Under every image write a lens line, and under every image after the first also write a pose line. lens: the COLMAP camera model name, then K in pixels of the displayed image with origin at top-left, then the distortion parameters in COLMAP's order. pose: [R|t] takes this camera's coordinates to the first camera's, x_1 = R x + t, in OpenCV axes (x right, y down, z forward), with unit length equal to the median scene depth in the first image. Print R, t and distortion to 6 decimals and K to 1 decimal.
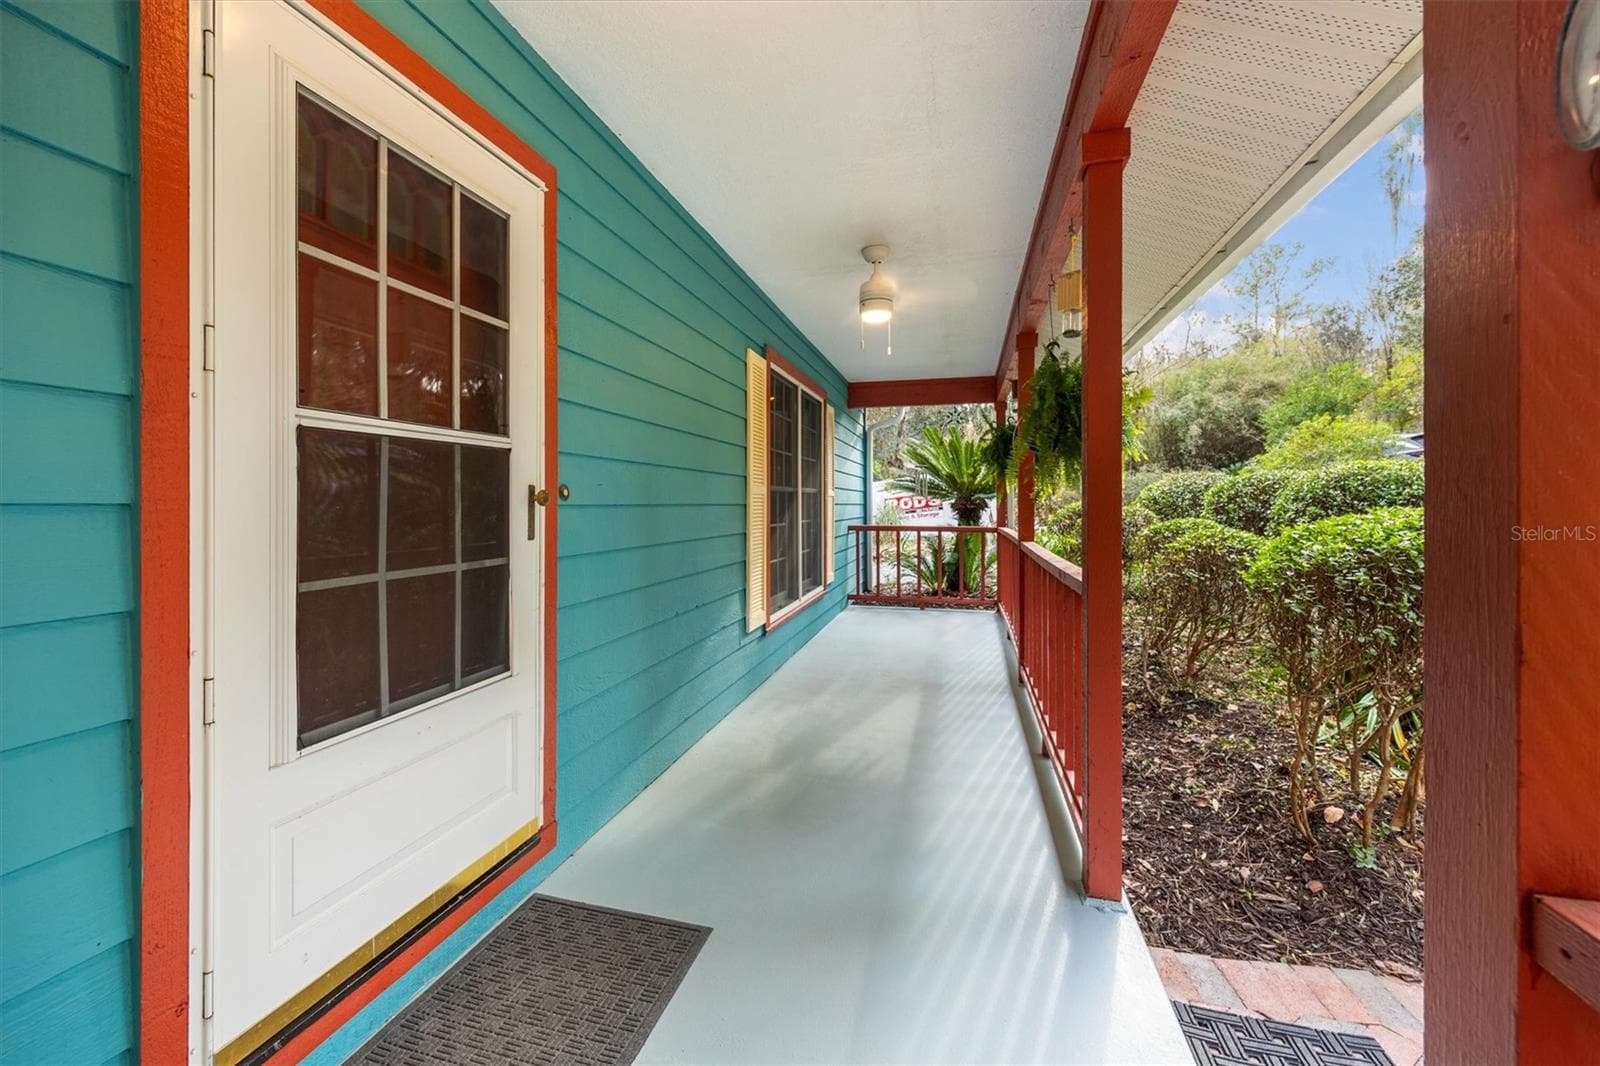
lens RADIAL K [[638.5, 0, 799.2], [0, 638.5, 497.3], [0, 0, 1]] dist [-0.000527, -0.000295]
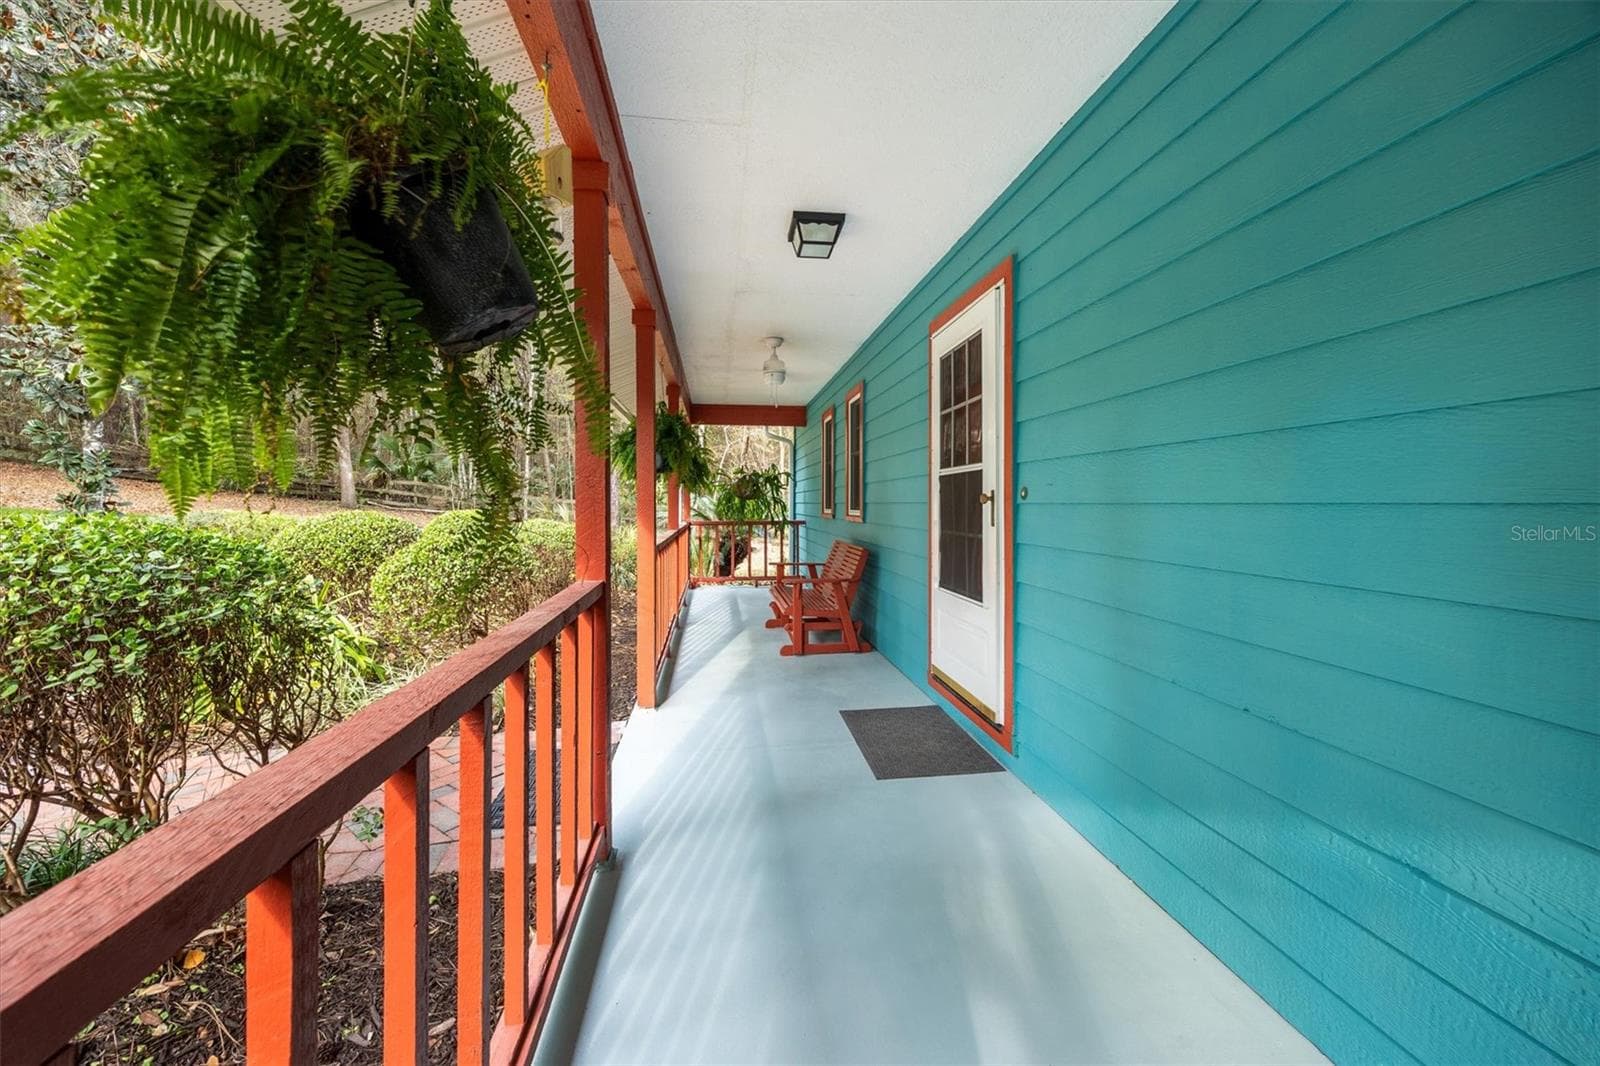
lens RADIAL K [[638.5, 0, 799.2], [0, 638.5, 497.3], [0, 0, 1]] dist [-0.000527, -0.000295]
pose [[-0.927649, -0.001917, -0.373449, 0.317946], [0.002871, 0.999921, -0.012264, 0.008046], [0.373443, -0.012449, -0.927569, 1.226312]]
